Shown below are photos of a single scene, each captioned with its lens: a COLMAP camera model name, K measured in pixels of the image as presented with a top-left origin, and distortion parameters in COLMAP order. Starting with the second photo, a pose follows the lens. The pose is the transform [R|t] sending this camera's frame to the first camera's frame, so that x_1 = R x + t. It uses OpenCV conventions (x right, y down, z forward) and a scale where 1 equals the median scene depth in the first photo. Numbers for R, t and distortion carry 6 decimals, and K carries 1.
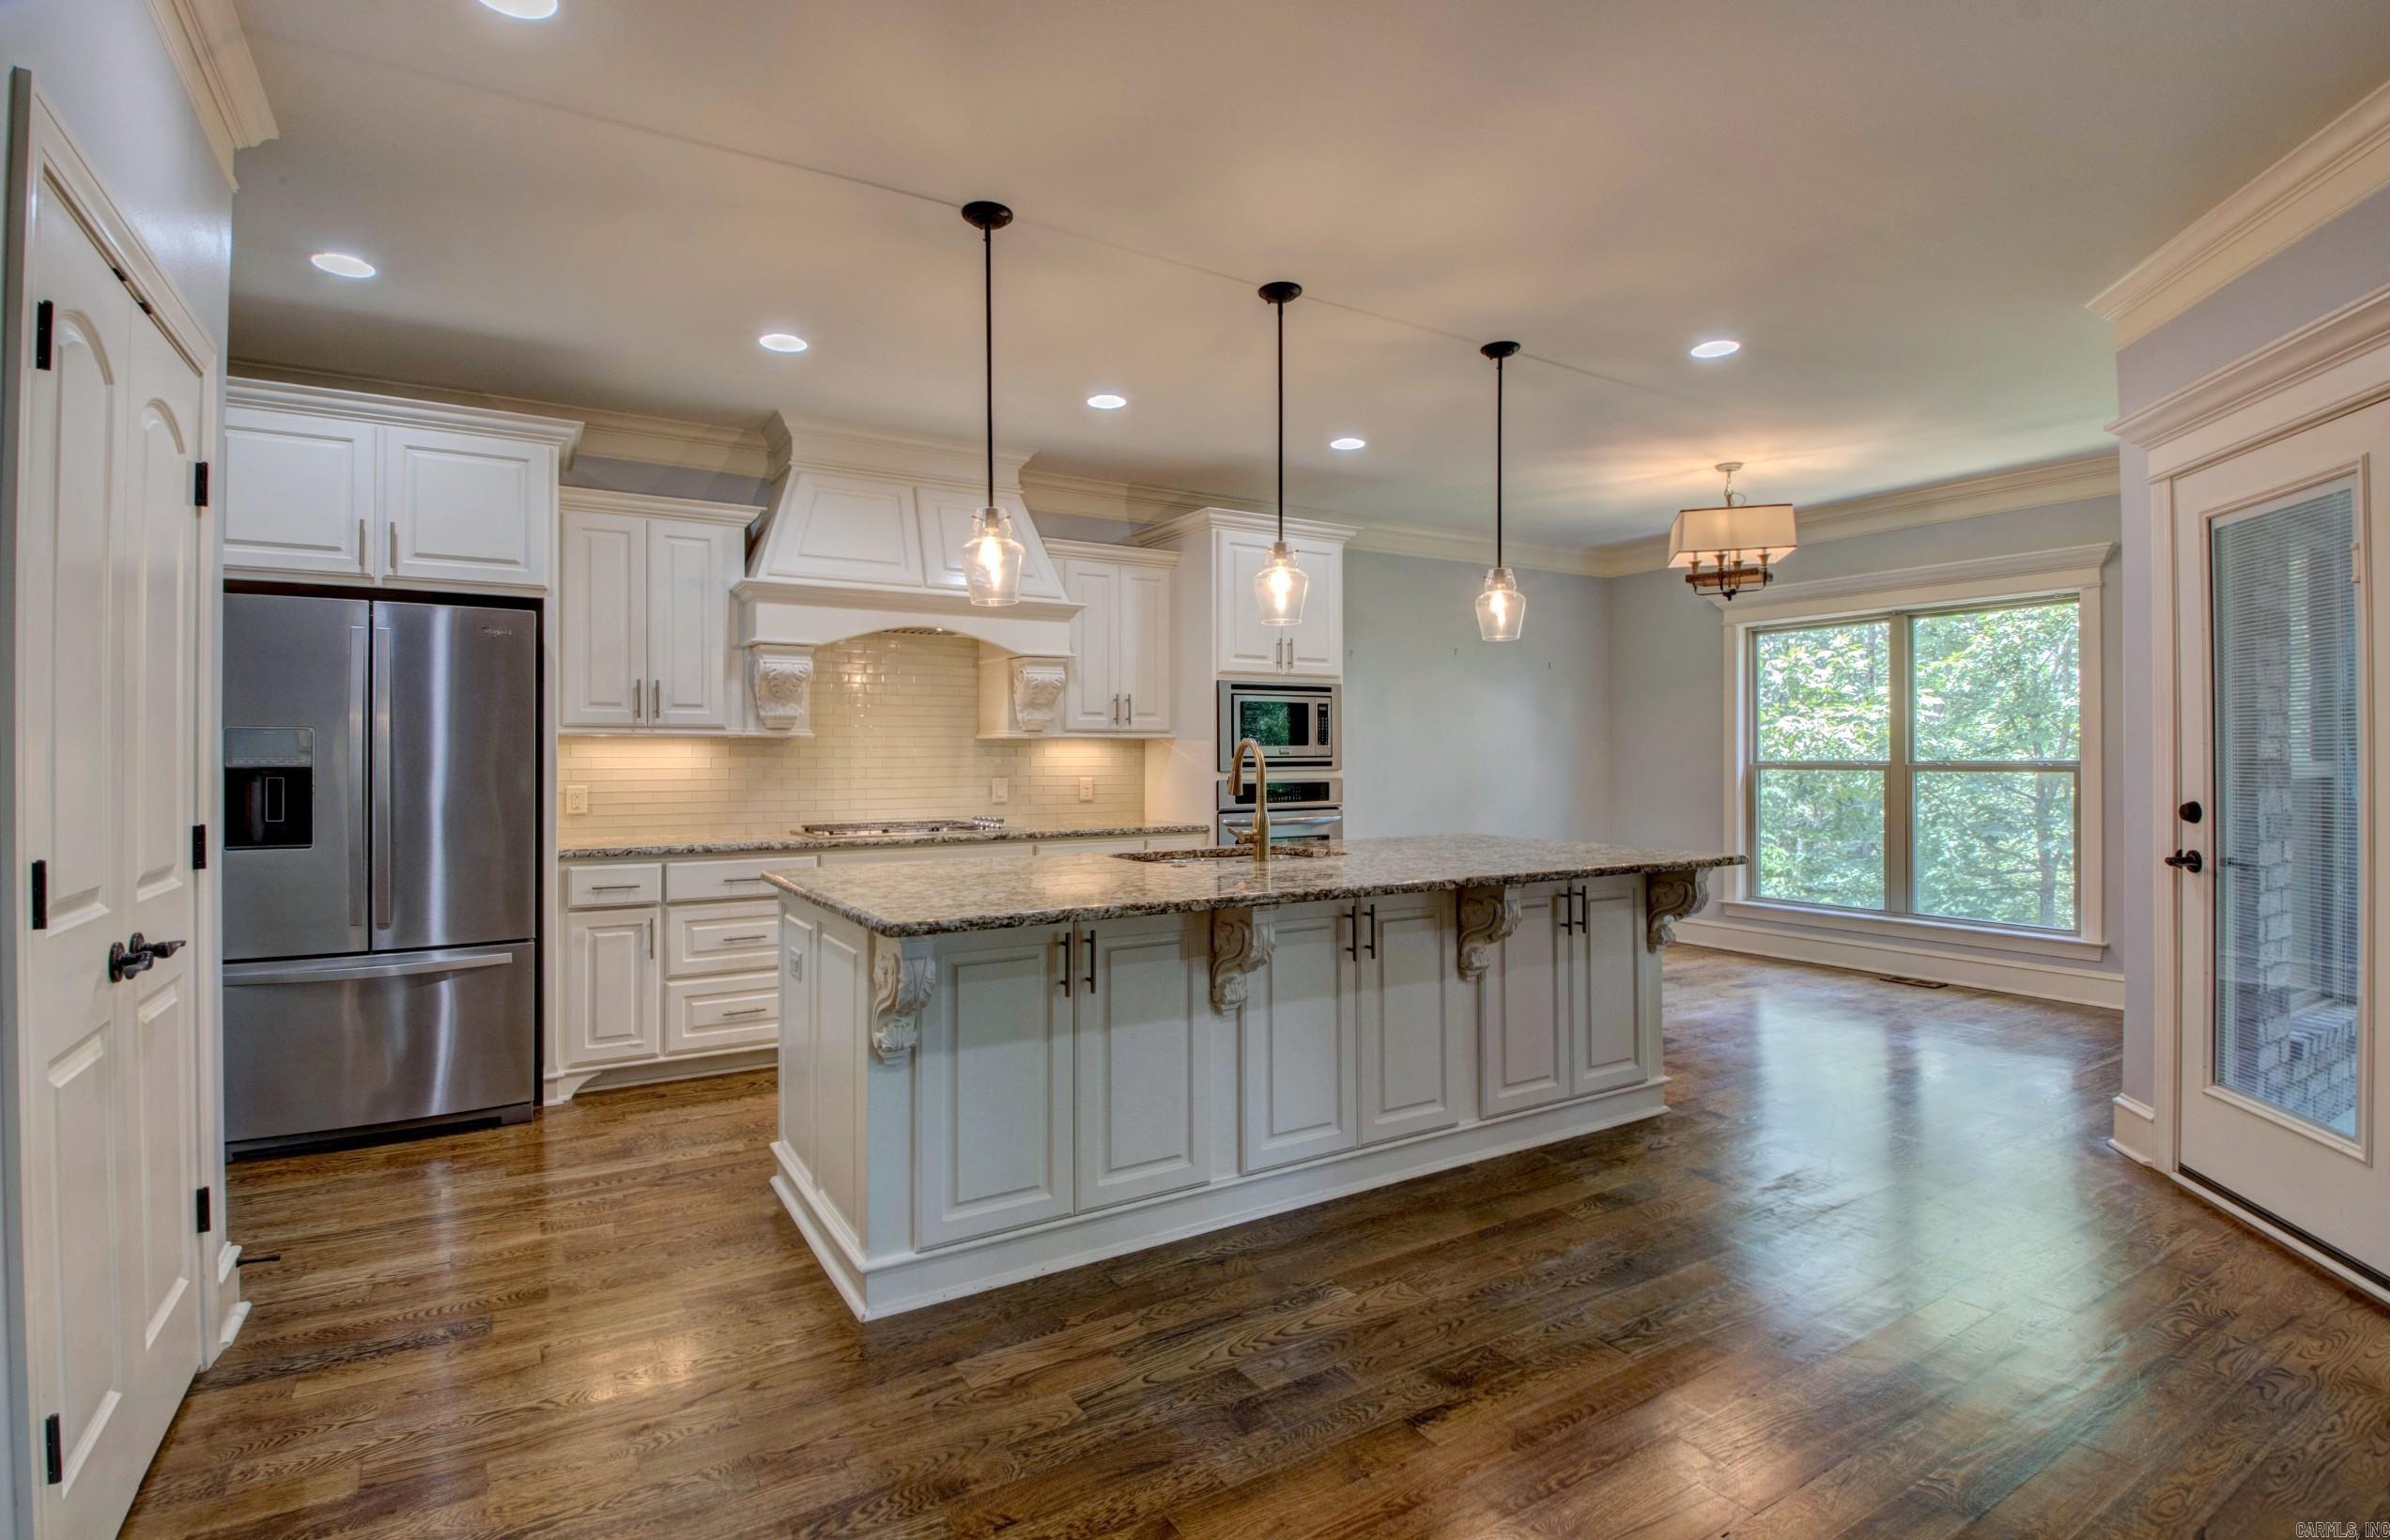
lens RADIAL K [[1122.0, 0, 1185.0], [0, 1122.0, 760.8], [0, 0, 1]] dist [0.025318, -0.027241]
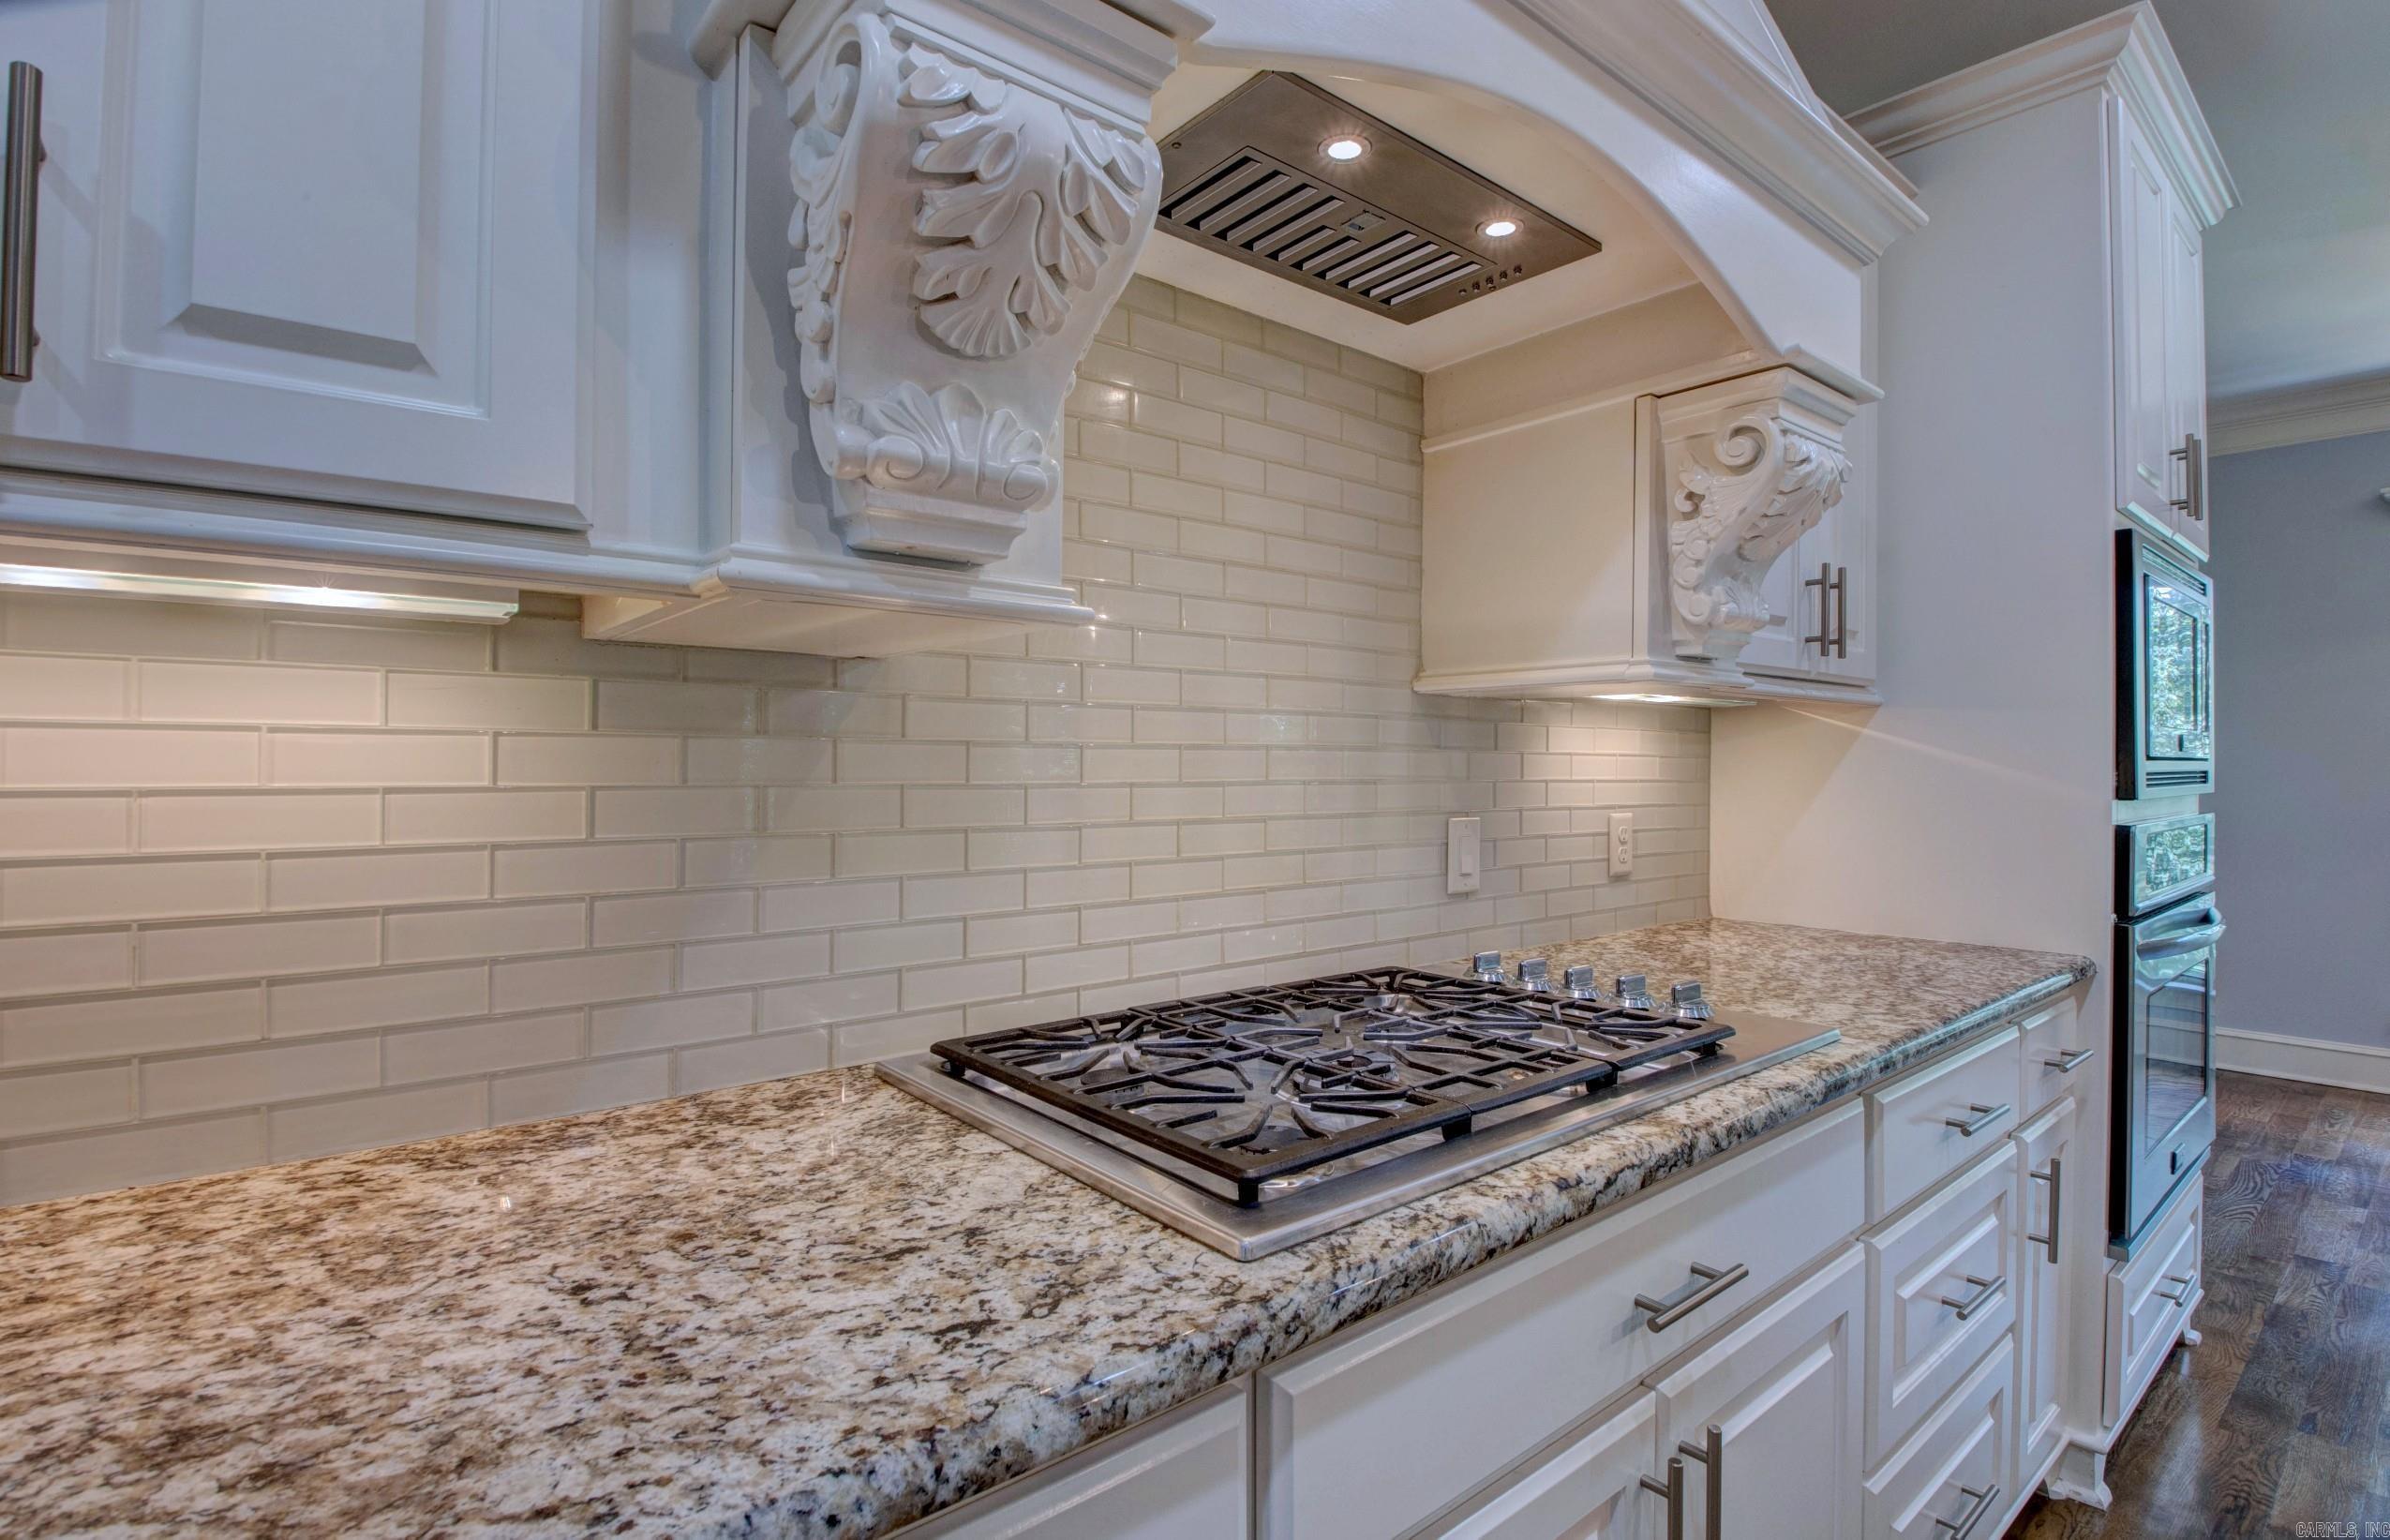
lens RADIAL K [[1102.2, 0, 1204.2], [0, 1102.2, 765.5], [0, 0, 1]] dist [0.000997, -0.018350]
pose [[0.986560, 0.006914, 0.163250, -0.318878], [-0.005806, 0.999957, -0.007263, 0.003477], [-0.163293, 0.006218, 0.986558, 0.765842]]
